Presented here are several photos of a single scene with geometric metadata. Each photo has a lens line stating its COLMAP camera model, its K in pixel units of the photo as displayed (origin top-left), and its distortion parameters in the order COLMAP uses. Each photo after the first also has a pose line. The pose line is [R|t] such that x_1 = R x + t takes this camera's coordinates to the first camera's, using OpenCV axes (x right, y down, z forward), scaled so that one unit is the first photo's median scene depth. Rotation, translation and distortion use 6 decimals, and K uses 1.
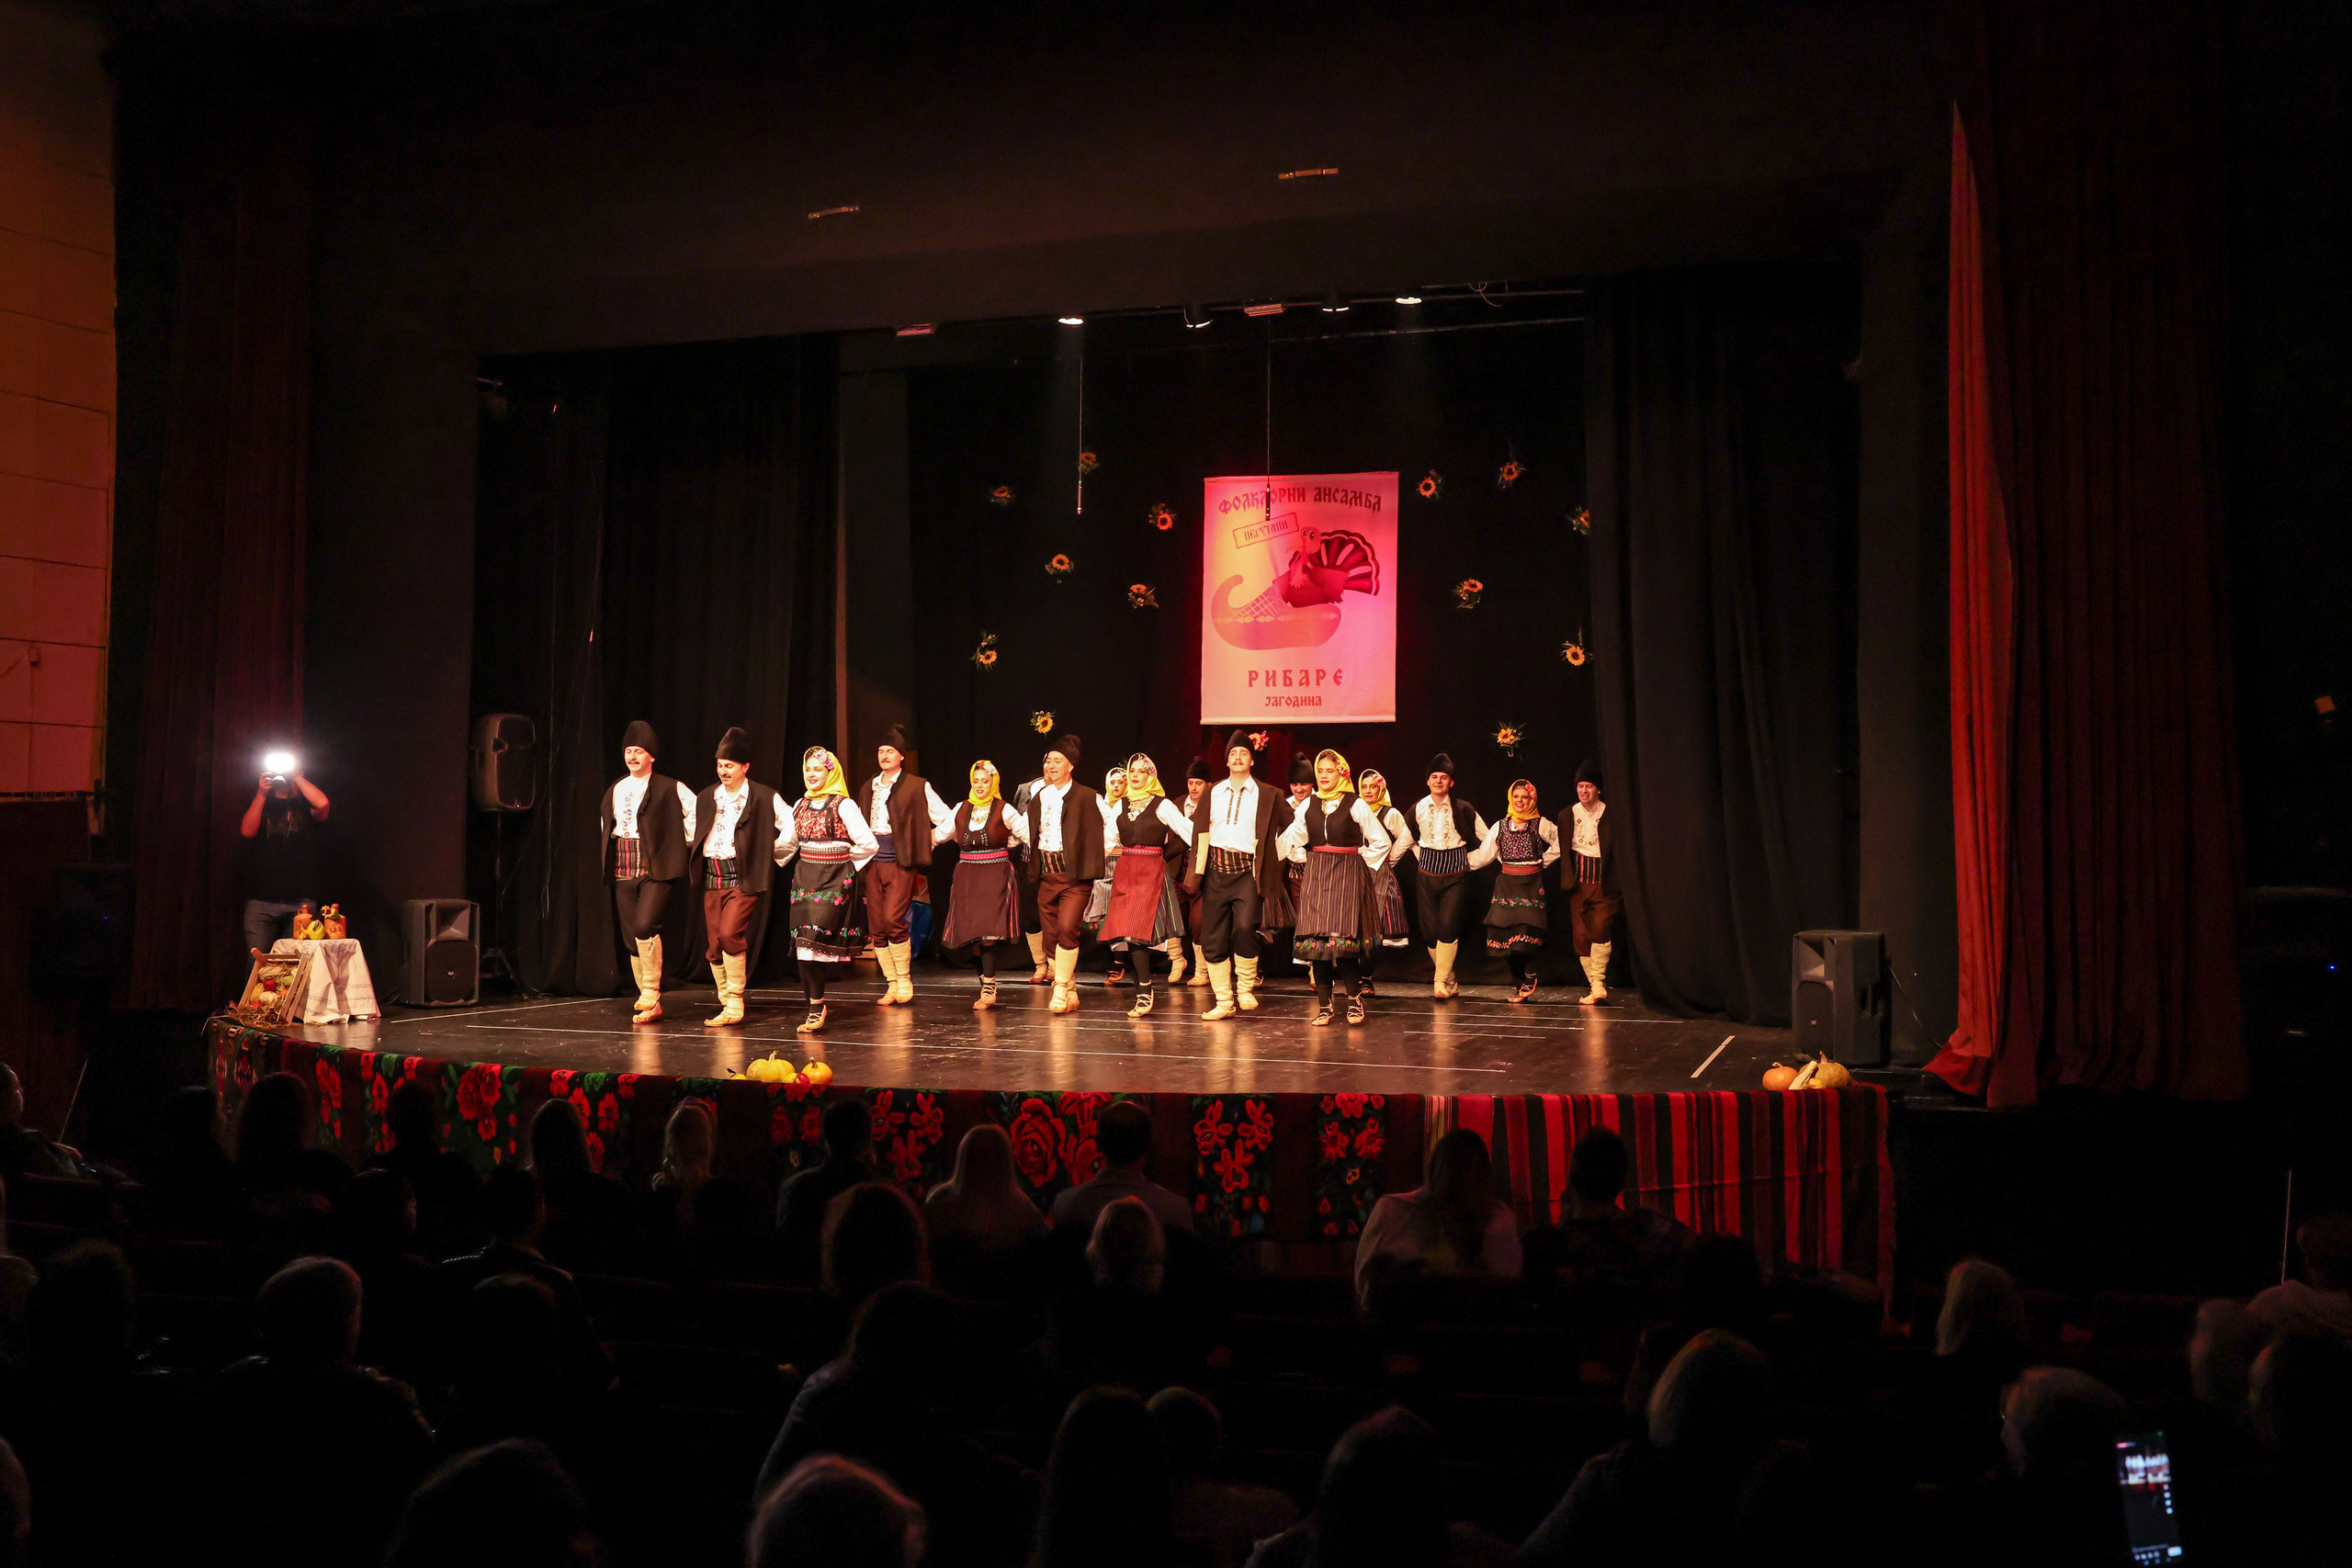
lens RADIAL K [[2227.1, 0, 1156.6], [0, 2227.1, 791.9], [0, 0, 1]] dist [-0.004790, 0.000000]
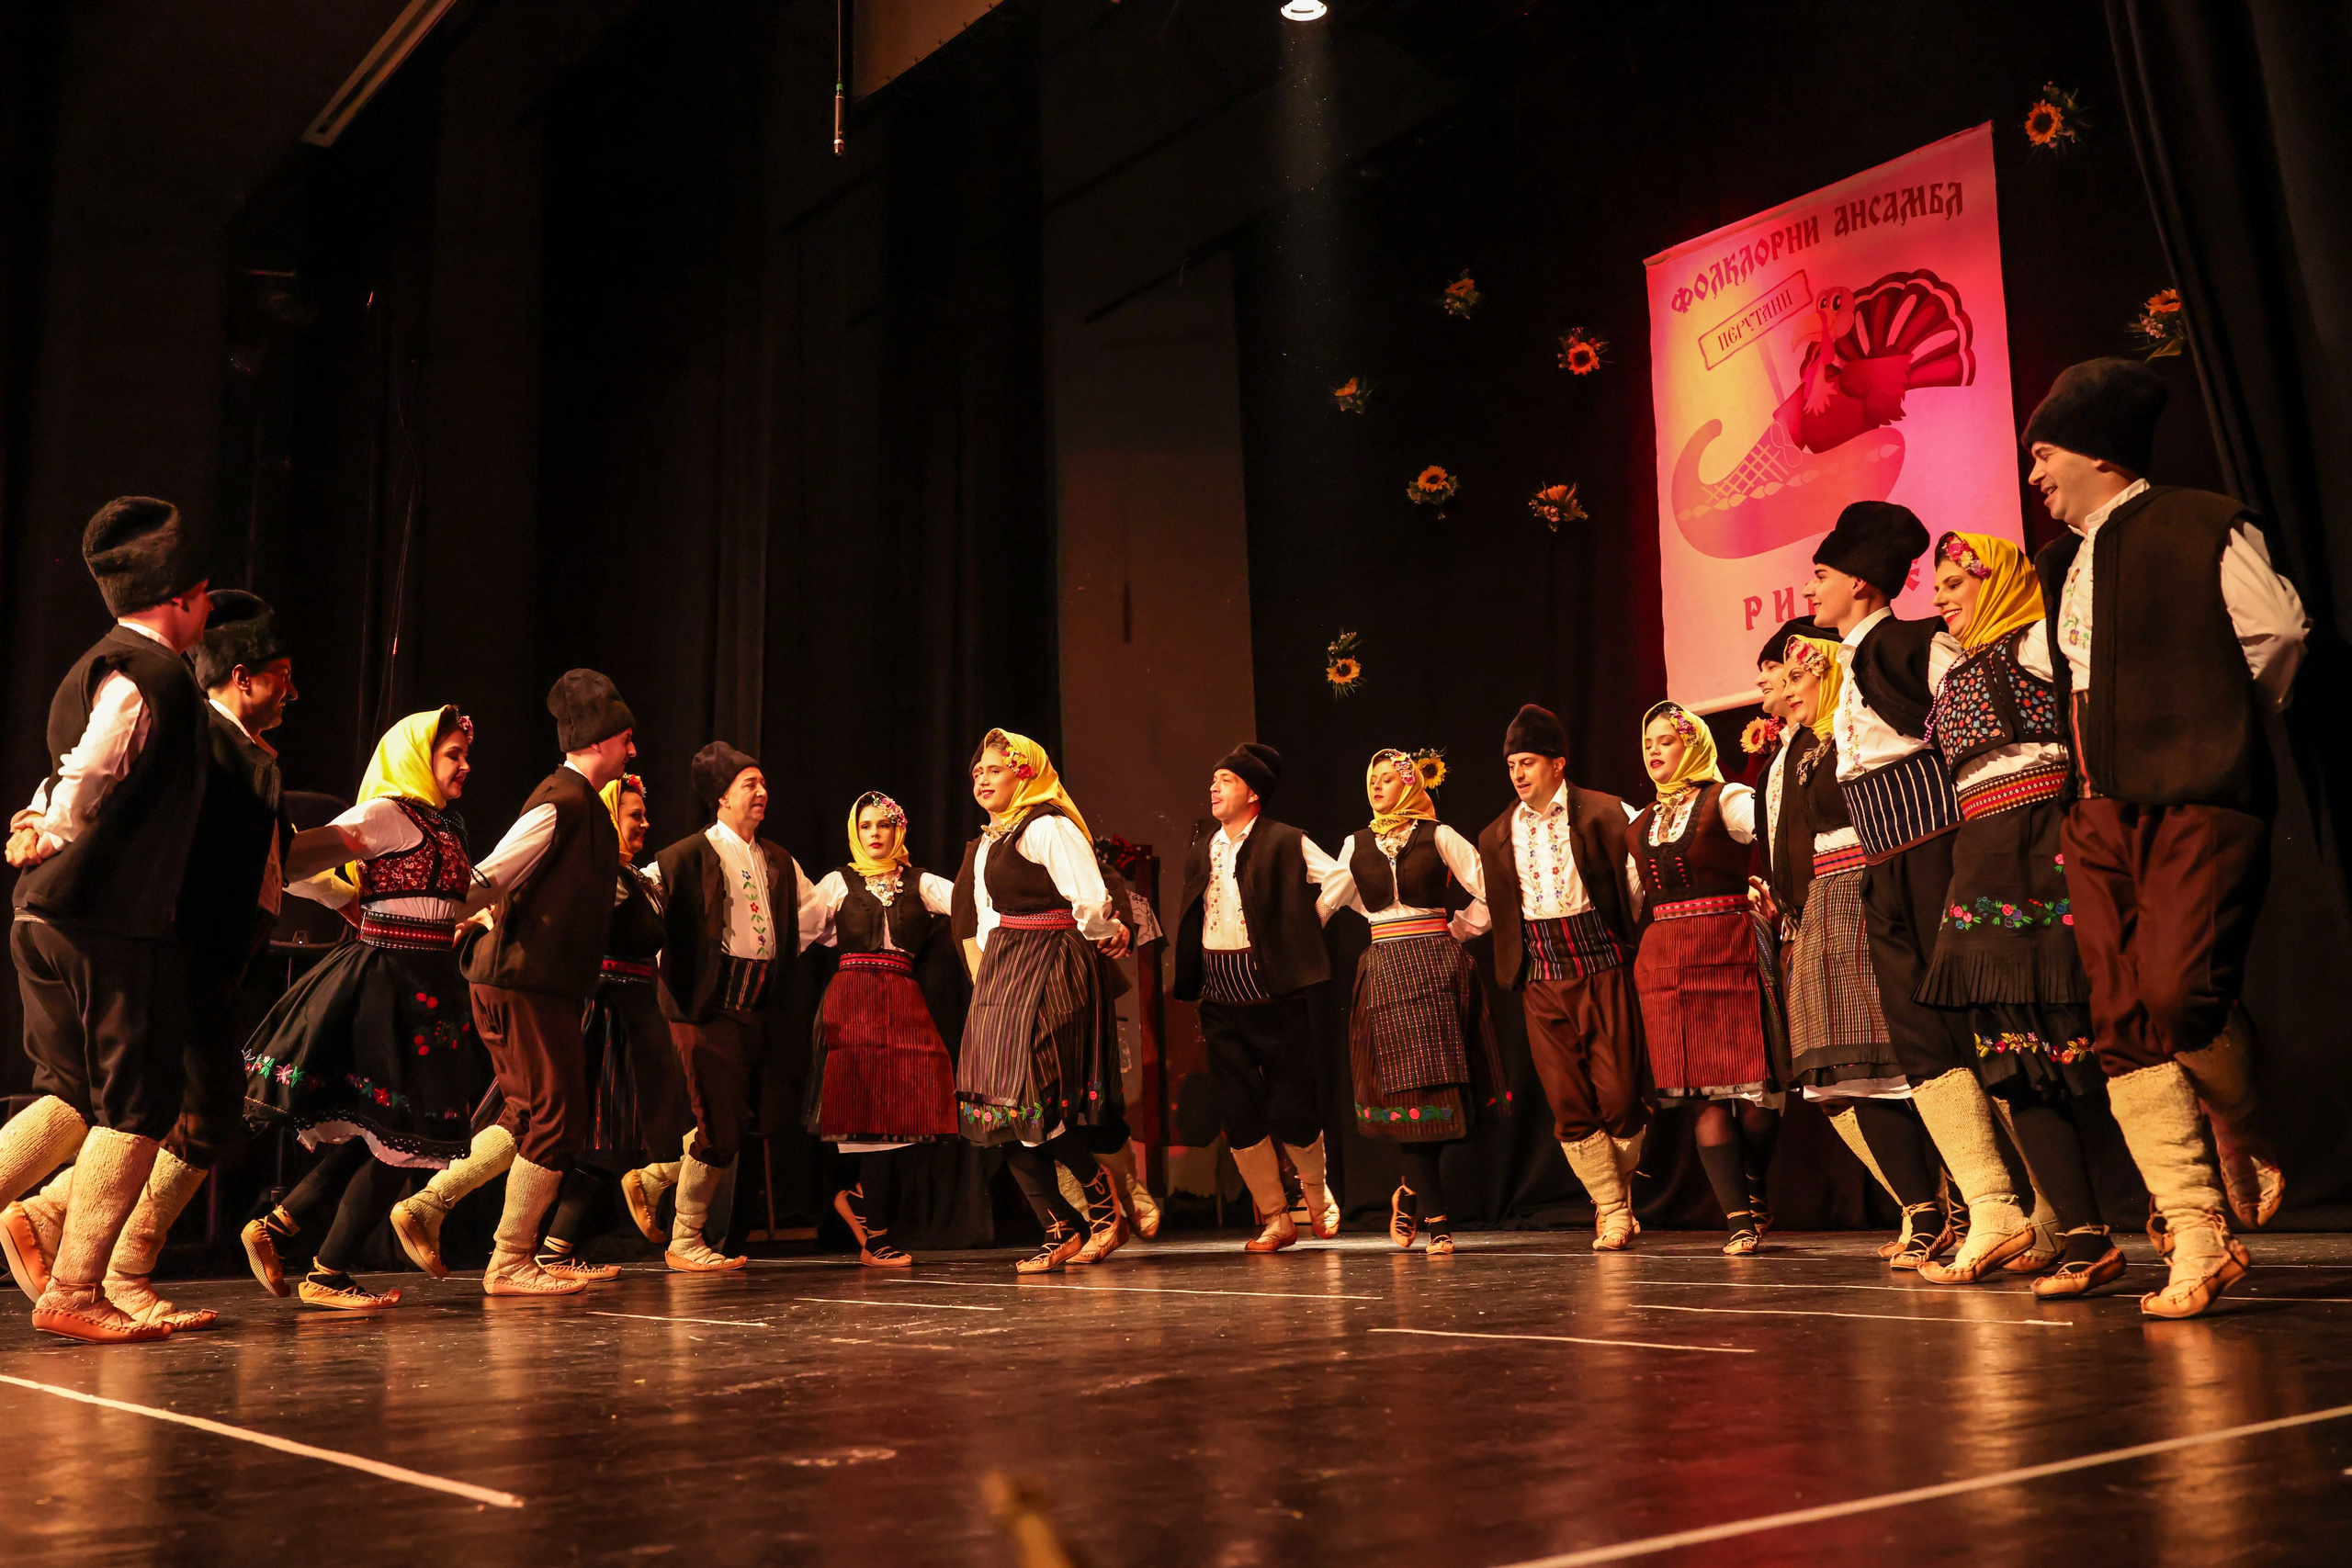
lens RADIAL K [[2227.1, 0, 1159.7], [0, 2227.1, 780.8], [0, 0, 1]] dist [-0.004790, 0.000000]
pose [[0.838968, -0.127067, -0.529137, 0.237133], [0.045753, 0.985384, -0.164087, 0.075630], [0.542253, 0.113455, 0.832520, 0.660150]]
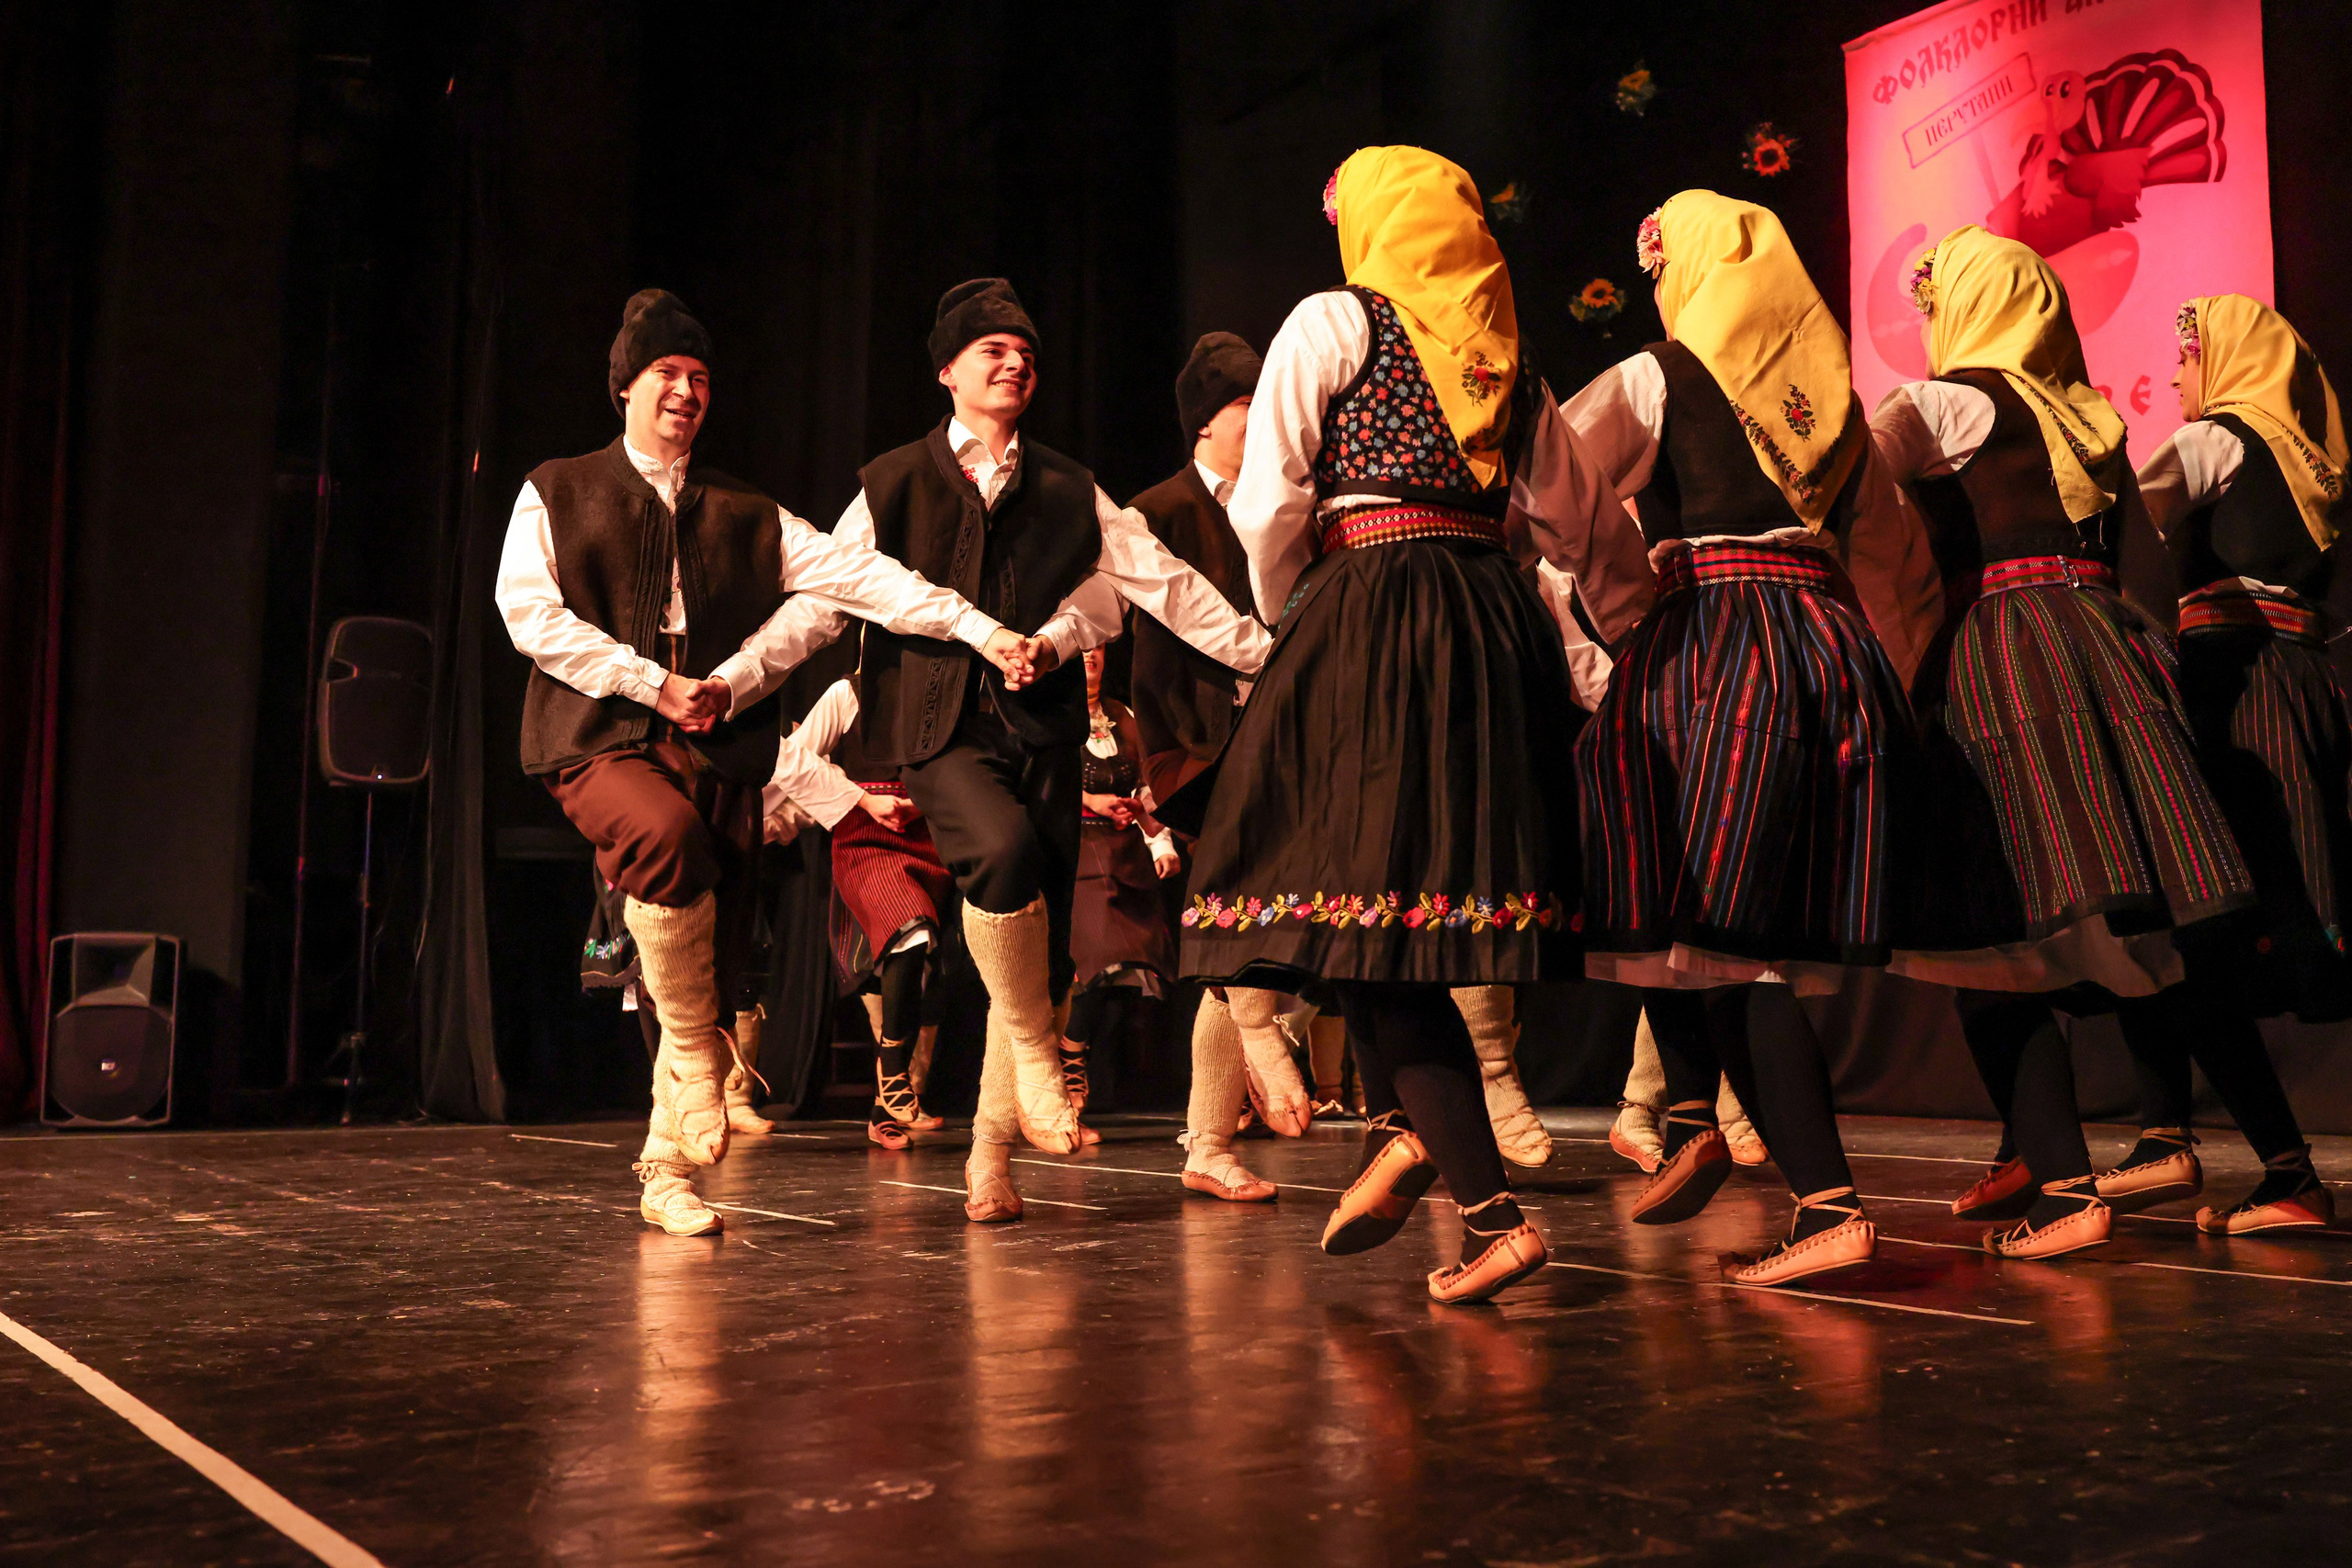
lens RADIAL K [[2227.1, 0, 1180.5], [0, 2227.1, 777.5], [0, 0, 1]] dist [-0.004790, 0.000000]
pose [[0.813671, -0.077077, -0.576193, 0.210866], [0.024051, 0.994786, -0.099109, 0.070346], [0.580827, 0.066784, 0.811283, 0.699616]]
